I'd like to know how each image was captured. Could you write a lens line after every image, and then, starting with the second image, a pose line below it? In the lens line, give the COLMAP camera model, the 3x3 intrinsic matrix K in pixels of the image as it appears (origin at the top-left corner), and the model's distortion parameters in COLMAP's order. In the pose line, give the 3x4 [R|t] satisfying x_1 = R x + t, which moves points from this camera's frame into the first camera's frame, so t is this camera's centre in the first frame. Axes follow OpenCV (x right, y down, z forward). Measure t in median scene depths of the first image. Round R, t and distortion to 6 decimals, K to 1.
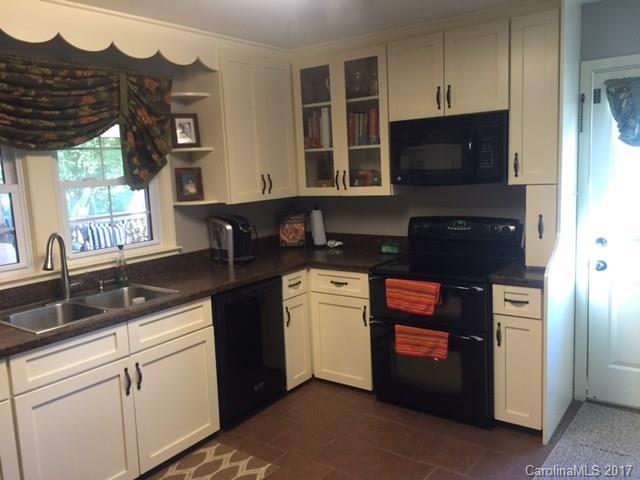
lens RADIAL K [[548.6, 0, 316.8], [0, 548.6, 238.5], [0, 0, 1]] dist [0.083385, -0.115945]
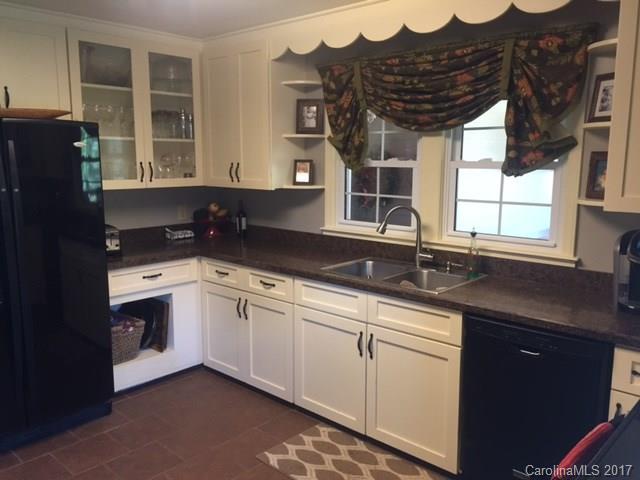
lens RADIAL K [[548.6, 0, 316.8], [0, 548.6, 238.5], [0, 0, 1]] dist [0.083385, -0.115945]
pose [[-0.119877, 0.196189, -0.973211, 0.634060], [-0.130675, 0.968633, 0.211362, -0.151913], [0.984151, 0.152511, -0.090480, 0.892831]]
